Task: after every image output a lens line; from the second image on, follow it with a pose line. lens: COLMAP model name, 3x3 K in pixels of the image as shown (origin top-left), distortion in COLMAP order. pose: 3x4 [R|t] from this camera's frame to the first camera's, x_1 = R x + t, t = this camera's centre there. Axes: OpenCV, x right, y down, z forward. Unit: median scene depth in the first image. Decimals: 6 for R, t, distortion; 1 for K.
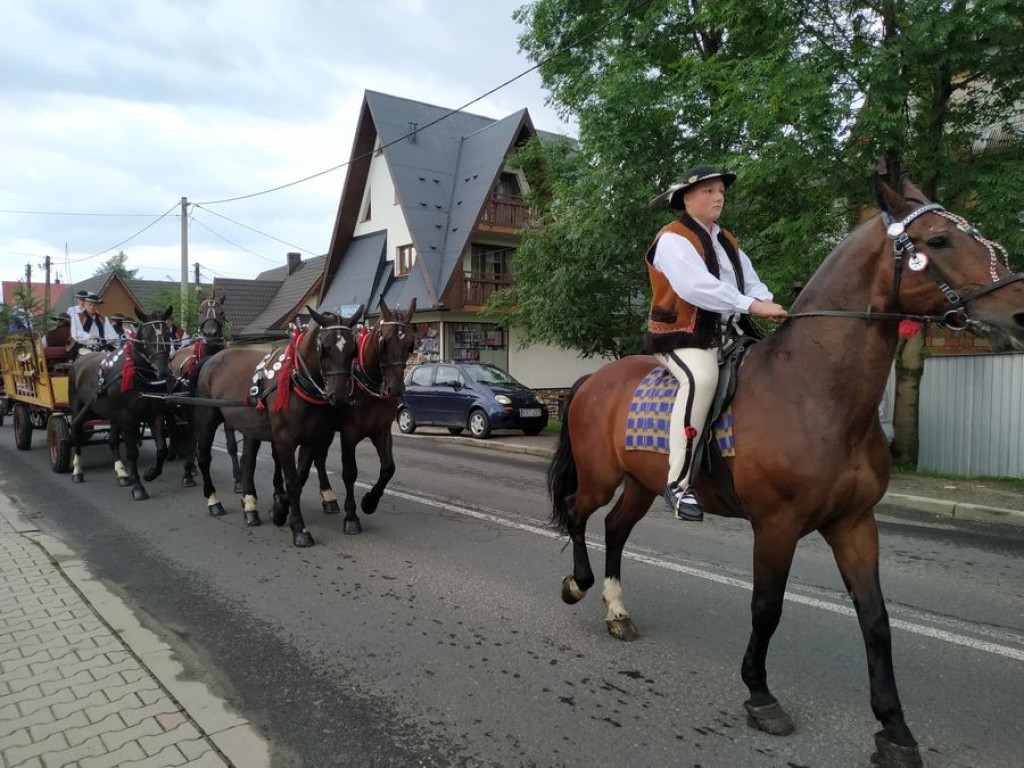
lens RADIAL K [[746.0, 0, 497.1], [0, 746.0, 366.4], [0, 0, 1]] dist [0.008699, -0.023617]
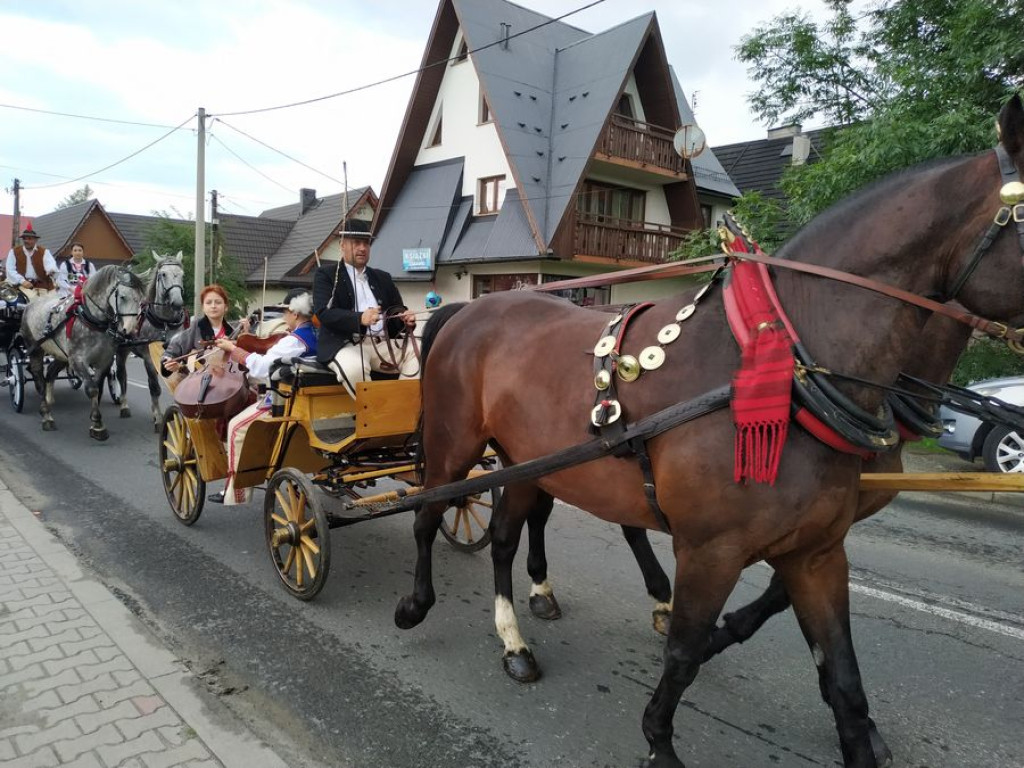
lens RADIAL K [[746.0, 0, 512.2], [0, 746.0, 374.9], [0, 0, 1]] dist [0.008699, -0.023617]
pose [[0.997420, 0.033132, 0.063677, -0.277130], [-0.037301, 0.997159, 0.065434, -0.003652], [-0.061328, -0.067641, 0.995823, 0.335308]]
